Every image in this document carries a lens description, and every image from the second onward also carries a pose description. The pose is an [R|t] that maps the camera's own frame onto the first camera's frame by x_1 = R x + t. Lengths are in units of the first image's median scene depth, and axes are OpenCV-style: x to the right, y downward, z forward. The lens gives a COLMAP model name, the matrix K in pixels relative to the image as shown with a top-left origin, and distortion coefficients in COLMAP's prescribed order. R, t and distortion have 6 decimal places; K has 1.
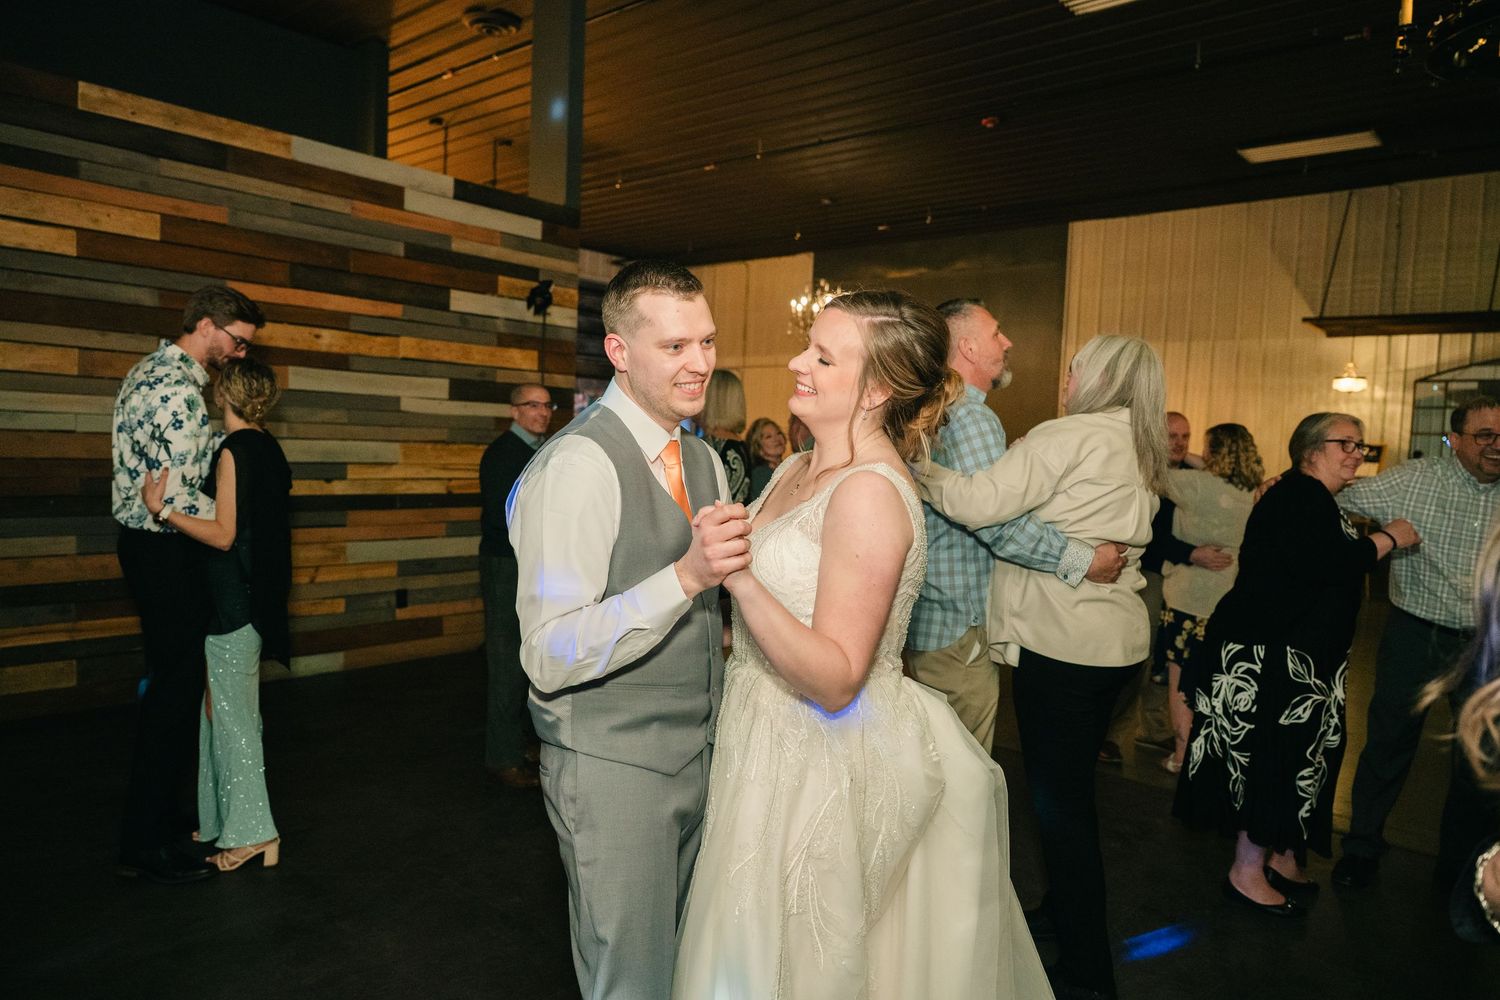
lens RADIAL K [[1002.0, 0, 752.1], [0, 1002.0, 498.1], [0, 0, 1]] dist [0.003011, 0.001803]
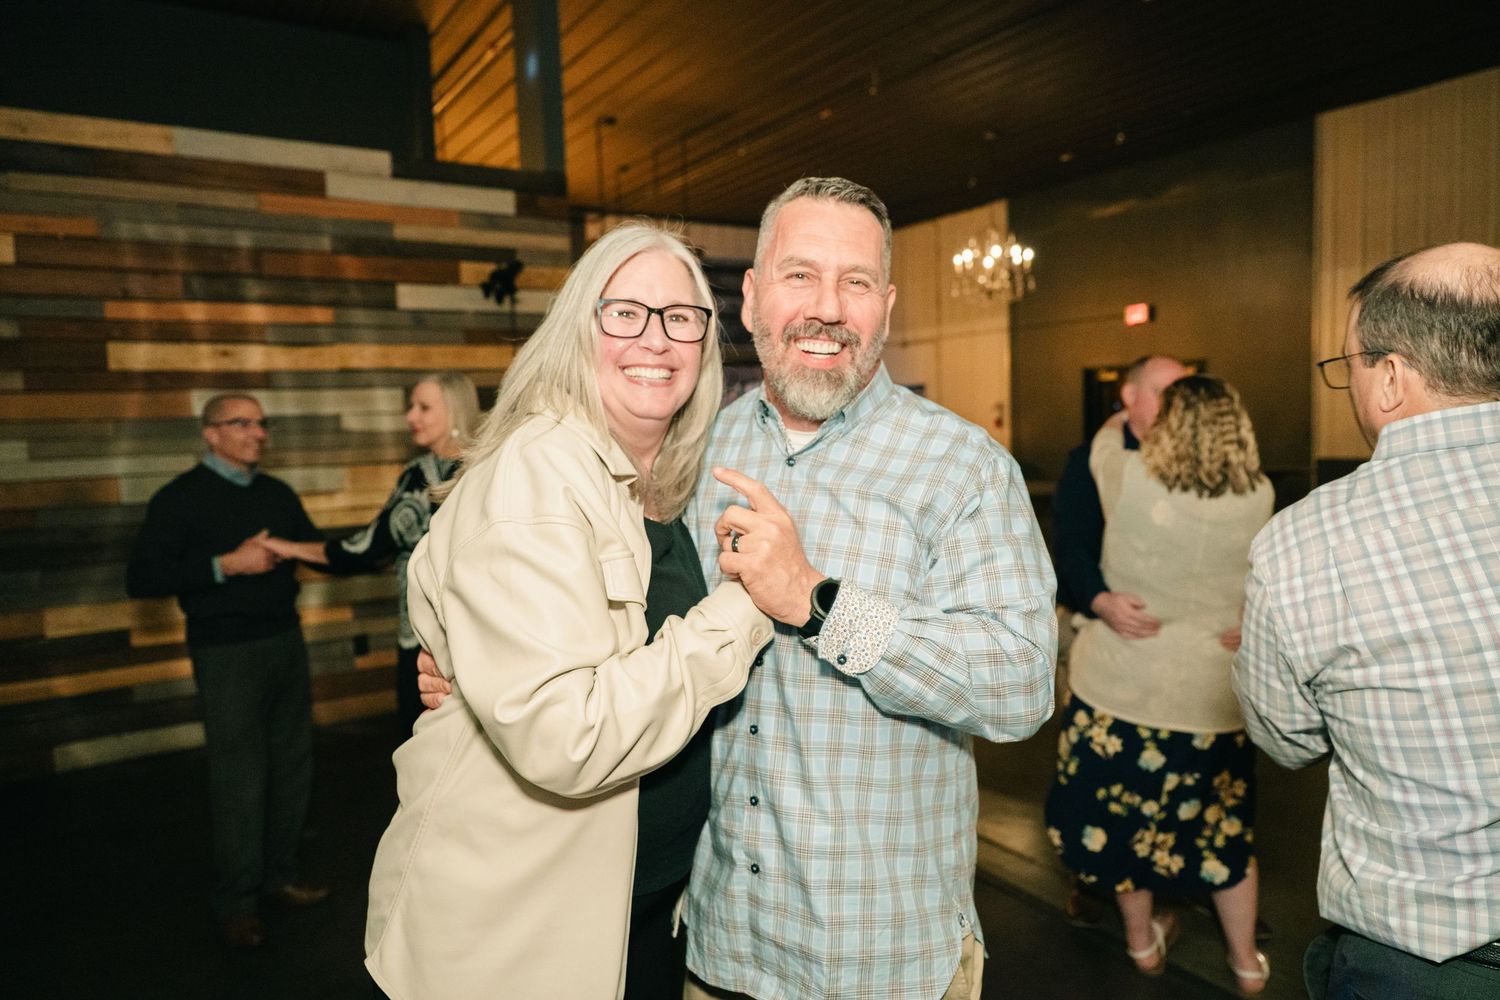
lens RADIAL K [[998.1, 0, 755.7], [0, 998.1, 495.4], [0, 0, 1]] dist [-0.001170, 0.002515]
pose [[0.958005, -0.049265, -0.282487, 0.225227], [0.053807, 0.998517, 0.008338, -0.018003], [0.281658, -0.023188, 0.959235, 0.261855]]
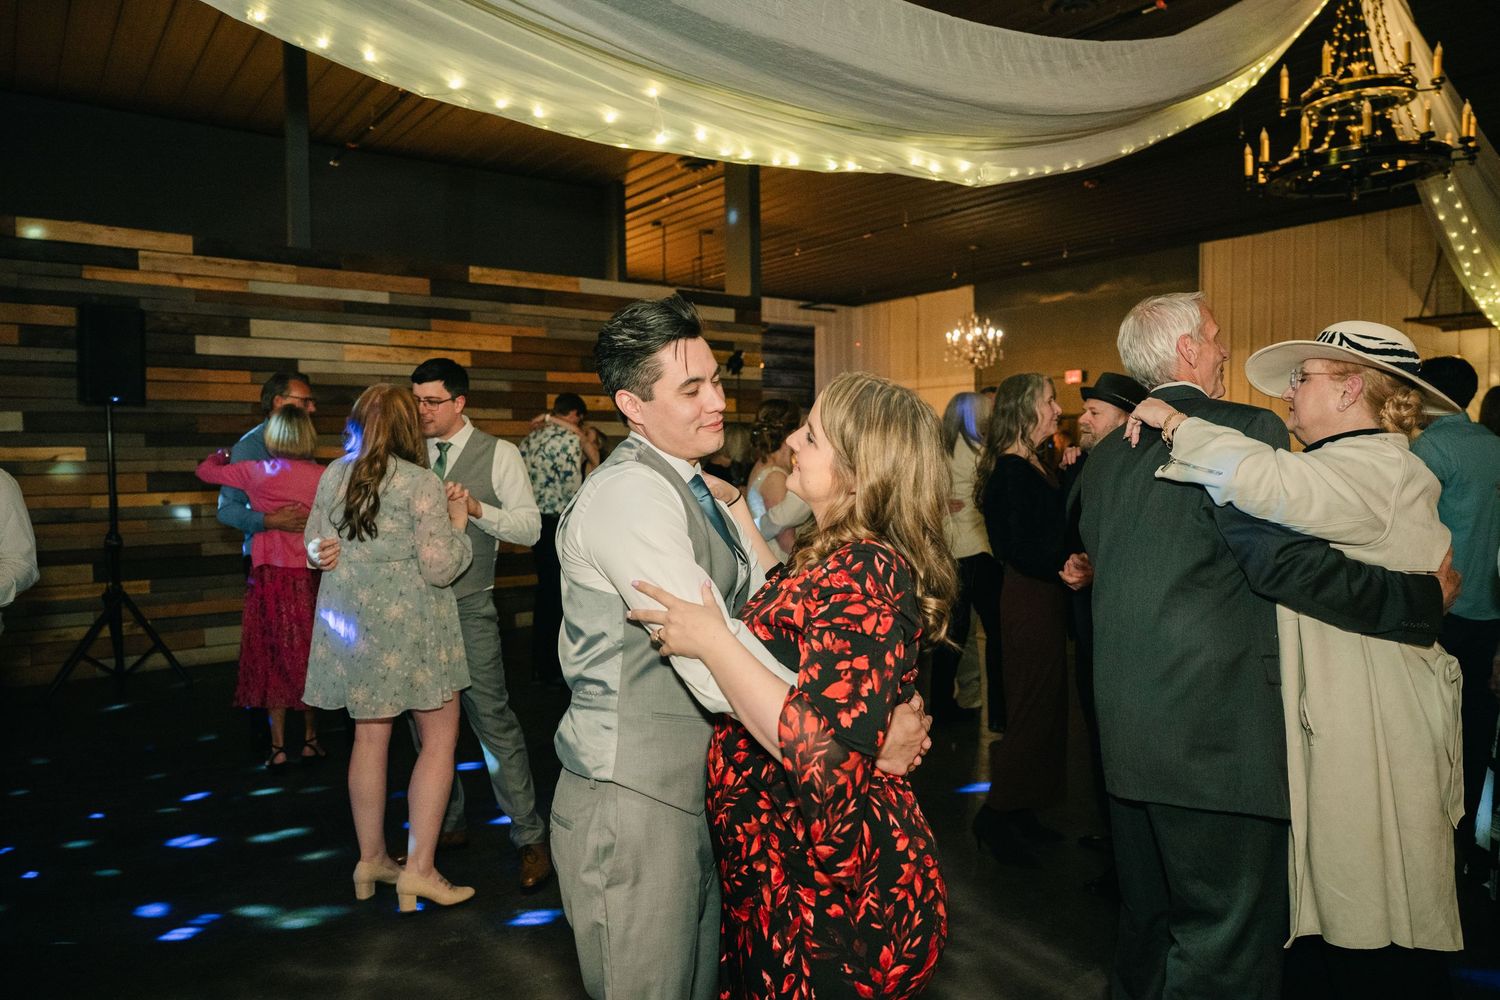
lens RADIAL K [[1004.7, 0, 743.9], [0, 1004.7, 500.7], [0, 0, 1]] dist [-0.001063, 0.004884]
pose [[0.975636, -0.040280, -0.215665, 0.112497], [0.037143, 0.999137, -0.018581, 0.029520], [0.216227, 0.010118, 0.976291, -0.440375]]
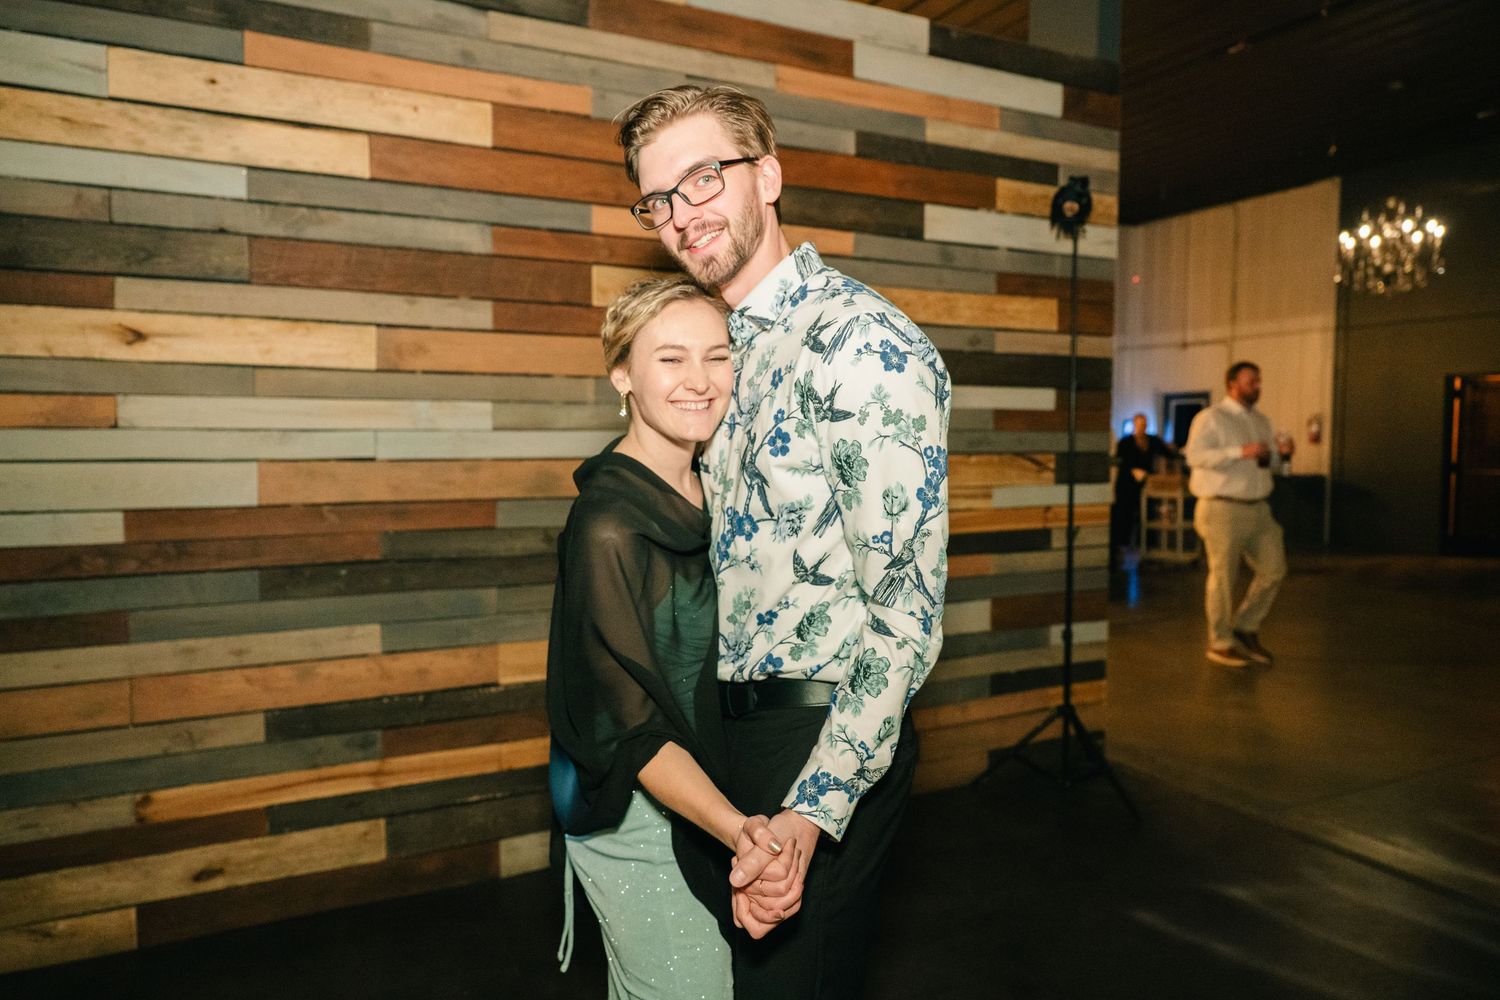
lens RADIAL K [[982.3, 0, 750.1], [0, 982.3, 495.2], [0, 0, 1]] dist [0.001036, 0.000112]
pose [[0.921522, -0.015003, -0.388037, -0.167916], [0.014412, 0.999886, -0.004433, -0.028669], [0.388059, -0.001507, 0.921633, 0.400231]]
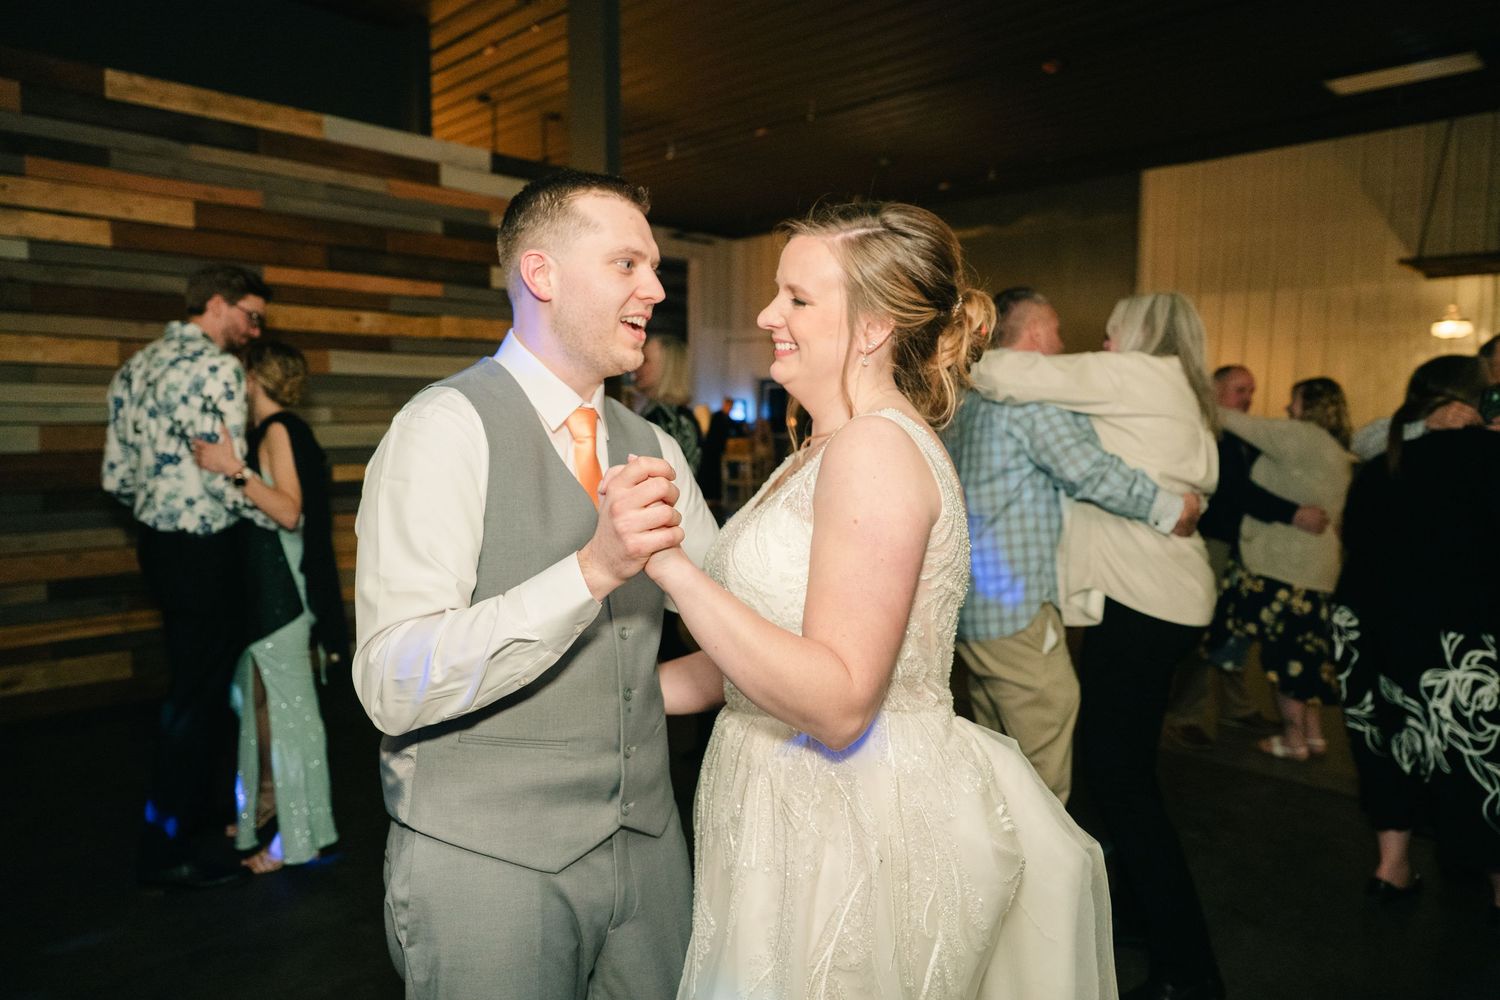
lens RADIAL K [[998.1, 0, 755.7], [0, 998.1, 495.4], [0, 0, 1]] dist [-0.001170, 0.002515]
pose [[0.997032, -0.027753, -0.071808, 0.020746], [0.029538, 0.999278, 0.023913, 0.000190], [0.071092, -0.025963, 0.997132, 0.040019]]
